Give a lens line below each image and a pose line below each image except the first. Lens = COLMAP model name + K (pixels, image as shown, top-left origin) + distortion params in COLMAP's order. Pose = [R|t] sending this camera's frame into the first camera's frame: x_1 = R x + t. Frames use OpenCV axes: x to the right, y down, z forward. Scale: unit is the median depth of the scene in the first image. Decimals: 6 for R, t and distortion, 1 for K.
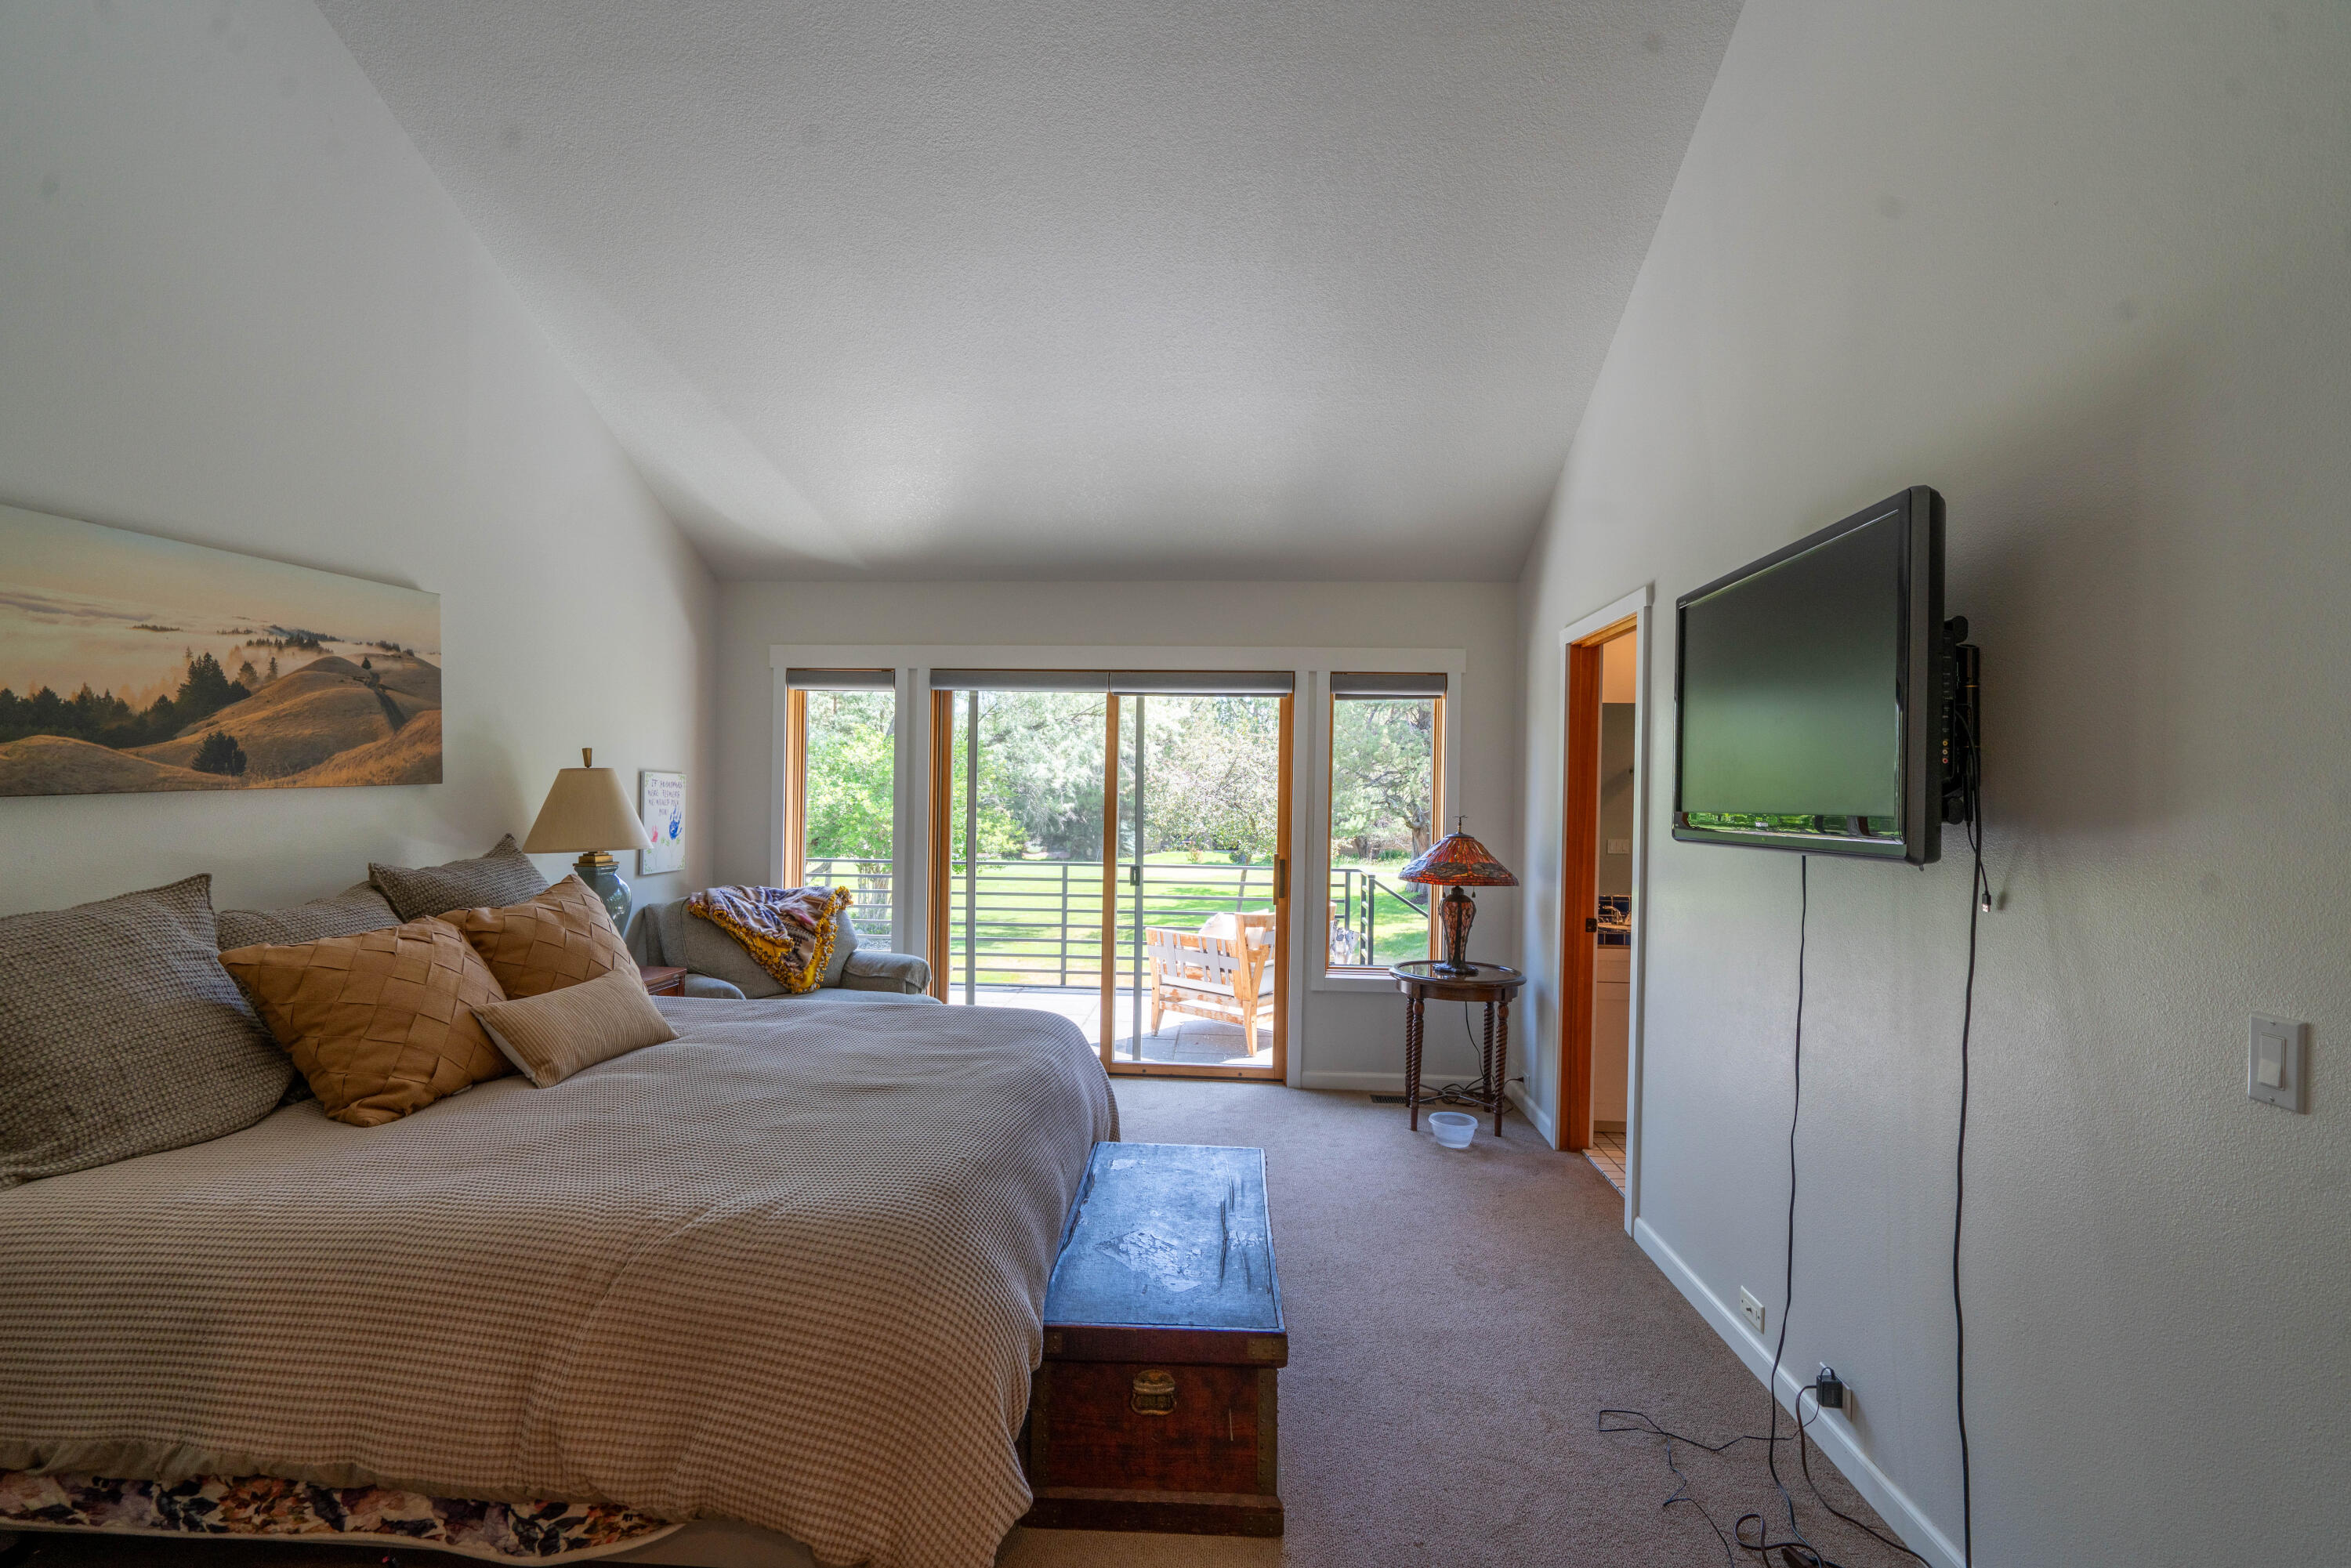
lens RADIAL K [[1065.5, 0, 1172.6], [0, 1065.5, 790.5], [0, 0, 1]] dist [-0.002142, 0.000237]
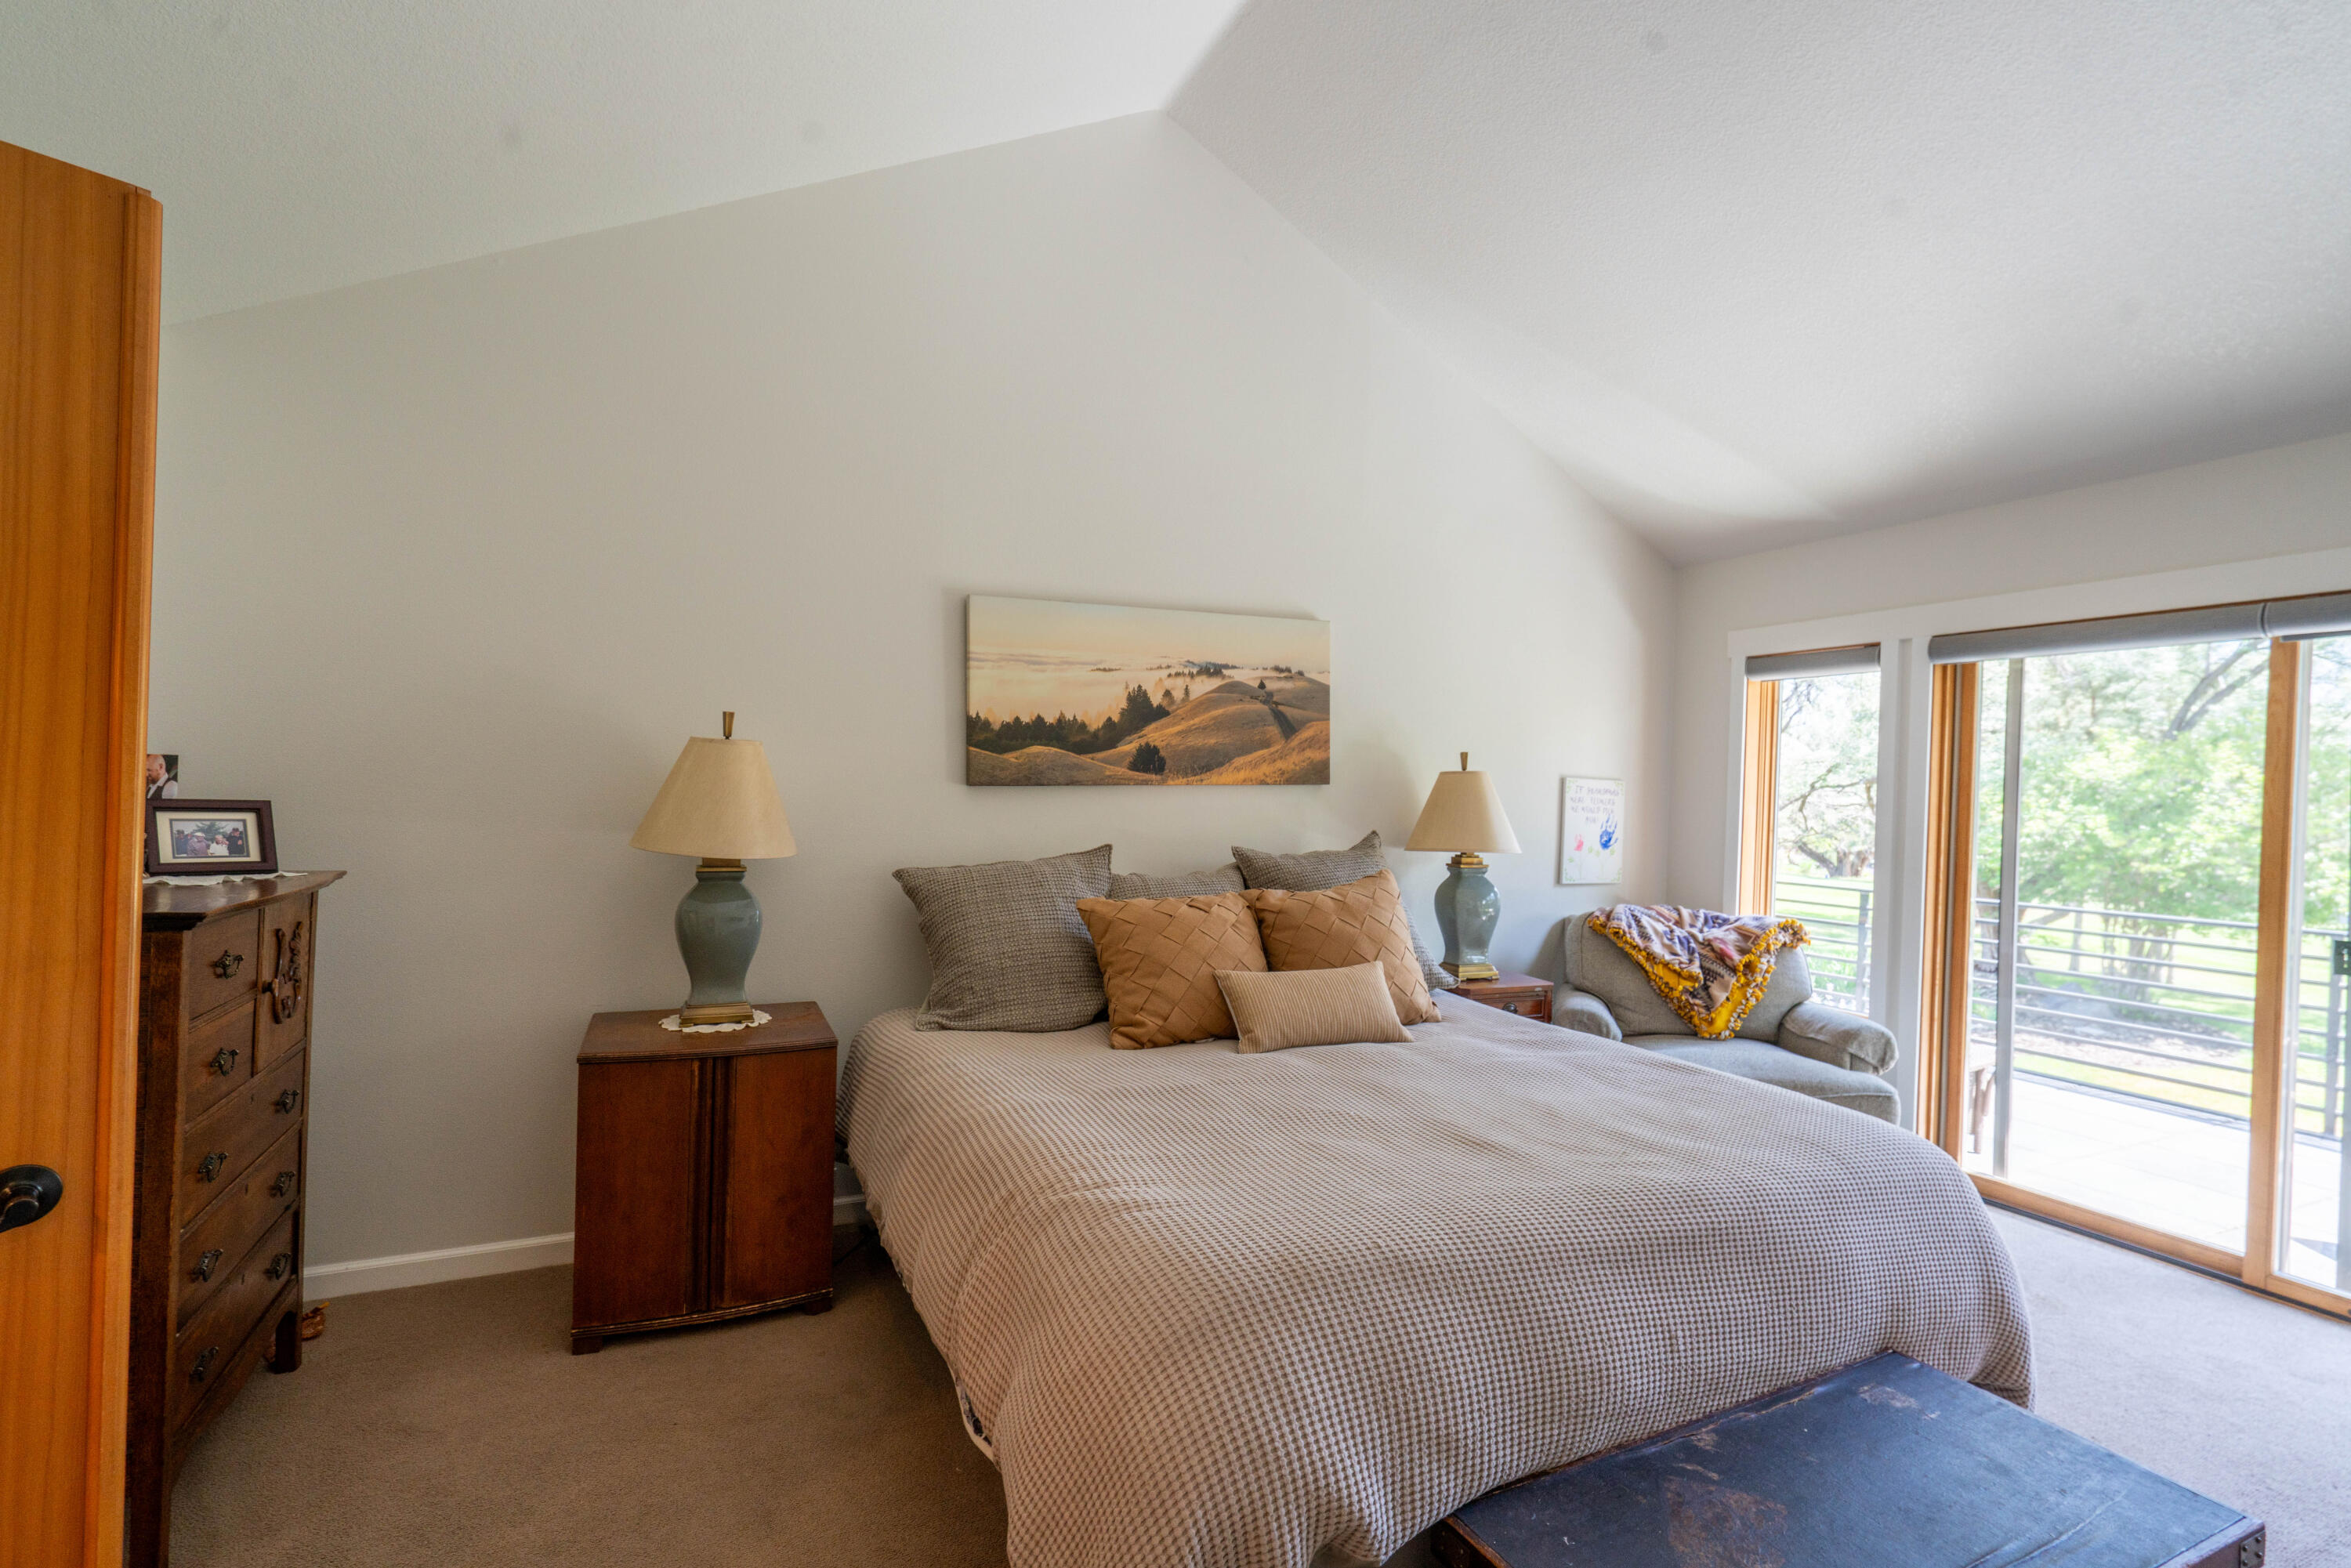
lens RADIAL K [[1063.6, 0, 1173.7], [0, 1063.6, 793.0], [0, 0, 1]] dist [0.000504, -0.000652]
pose [[0.484139, 0.002660, -0.874987, 0.251698], [-0.020488, 0.999756, -0.008298, 0.016508], [0.874751, 0.021944, 0.484076, 0.304882]]
